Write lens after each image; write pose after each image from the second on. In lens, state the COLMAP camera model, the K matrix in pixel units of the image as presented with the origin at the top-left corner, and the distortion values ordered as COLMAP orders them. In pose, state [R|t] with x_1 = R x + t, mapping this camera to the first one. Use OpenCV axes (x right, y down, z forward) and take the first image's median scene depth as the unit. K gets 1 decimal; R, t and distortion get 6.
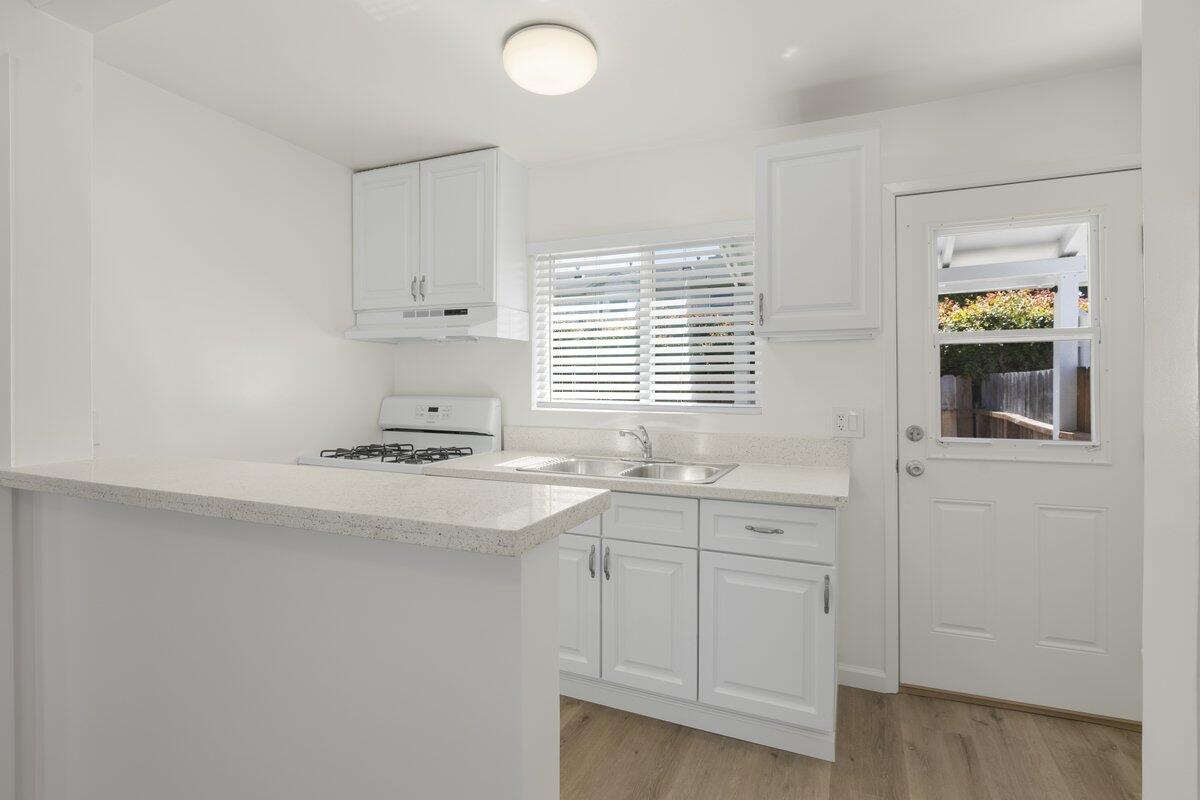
lens RADIAL K [[573.2, 0, 607.4], [0, 573.2, 390.3], [0, 0, 1]] dist [0.000570, -0.000540]
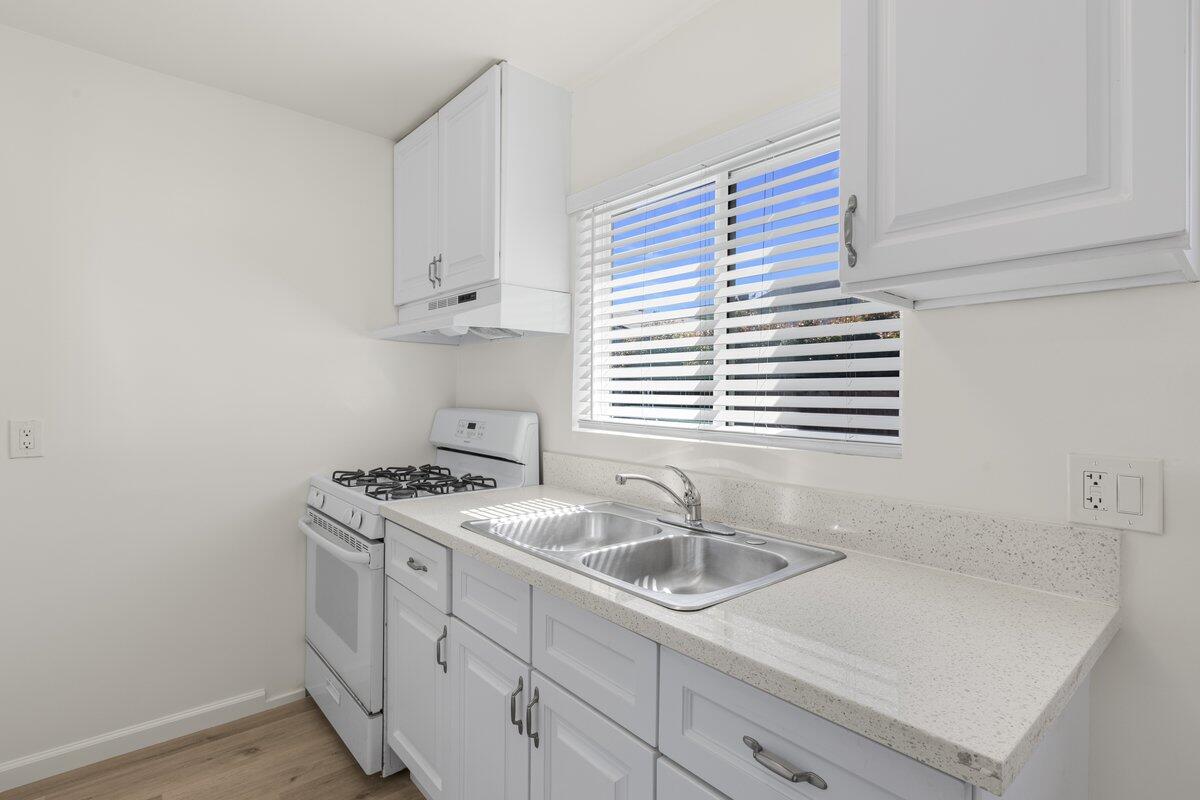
lens RADIAL K [[573.2, 0, 613.0], [0, 573.2, 396.5], [0, 0, 1]] dist [0.000570, -0.000540]
pose [[0.900355, 0.009271, -0.435056, 0.226362], [-0.013904, 0.999875, -0.007467, -0.003486], [0.434933, 0.012772, 0.900372, 0.391919]]
